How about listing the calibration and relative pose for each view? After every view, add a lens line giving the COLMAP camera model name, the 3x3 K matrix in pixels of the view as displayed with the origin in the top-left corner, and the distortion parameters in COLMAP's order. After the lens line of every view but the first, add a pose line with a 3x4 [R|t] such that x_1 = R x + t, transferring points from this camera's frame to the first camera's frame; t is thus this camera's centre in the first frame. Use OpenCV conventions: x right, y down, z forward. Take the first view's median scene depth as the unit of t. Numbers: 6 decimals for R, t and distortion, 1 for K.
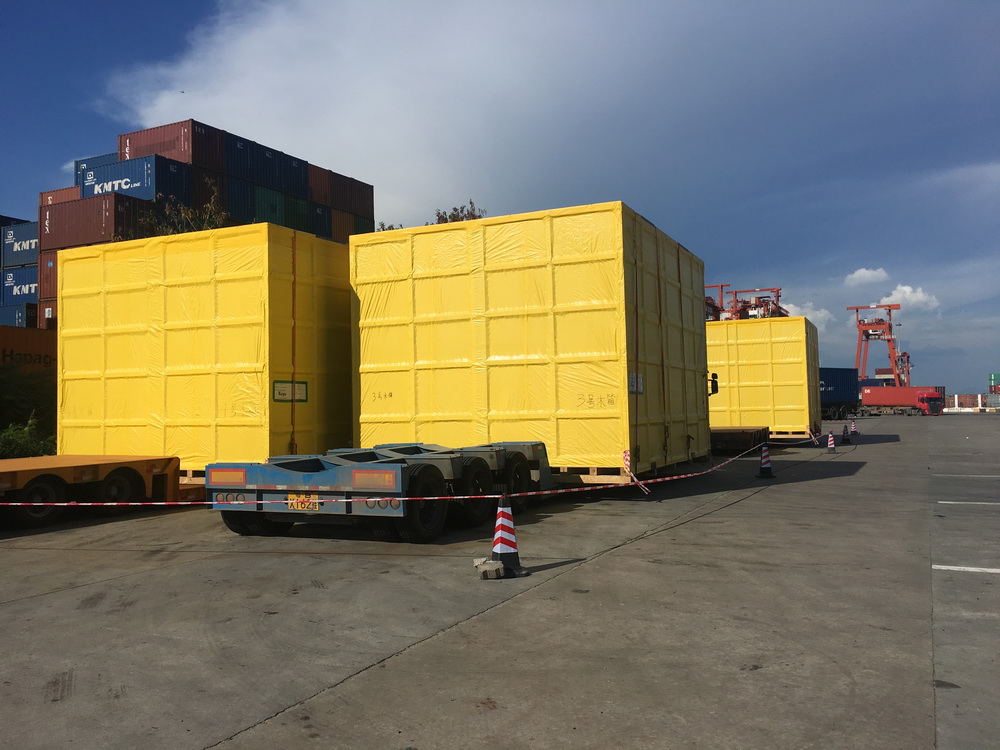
lens RADIAL K [[850.4, 0, 503.9], [0, 850.4, 372.5], [0, 0, 1]] dist [0.082443, -0.065281]
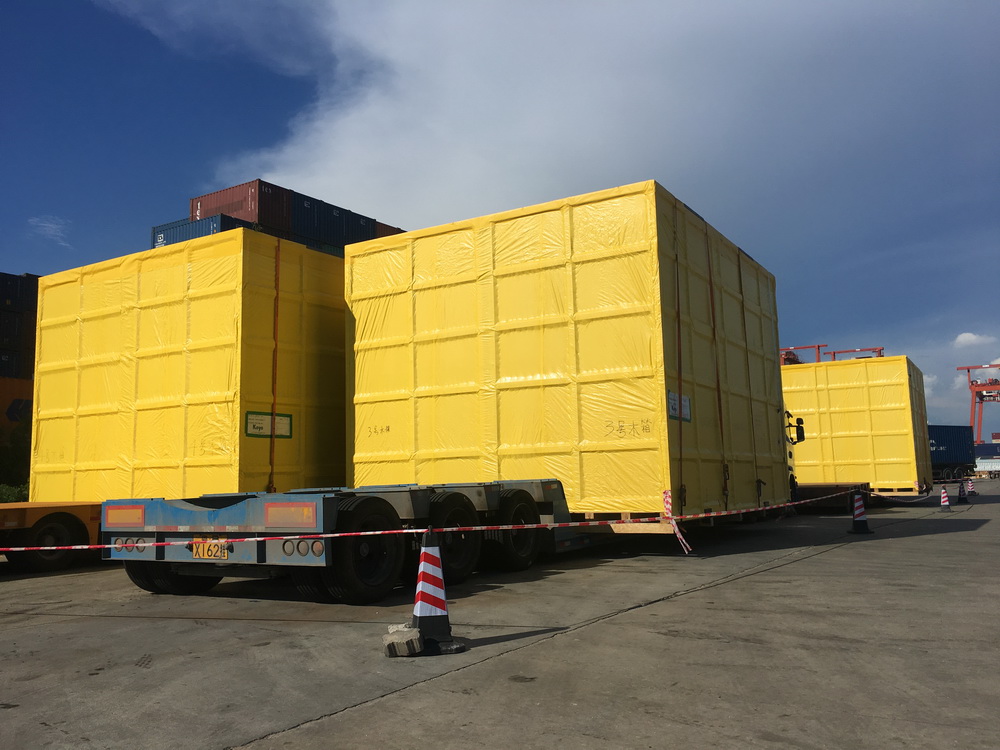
lens RADIAL K [[853.1, 0, 505.8], [0, 853.1, 376.1], [0, 0, 1]] dist [0.084703, -0.098784]
pose [[0.994673, -0.016867, -0.101695, 0.071100], [0.009017, 0.996977, -0.077168, 0.041909], [0.102690, 0.075840, 0.991818, 0.178836]]
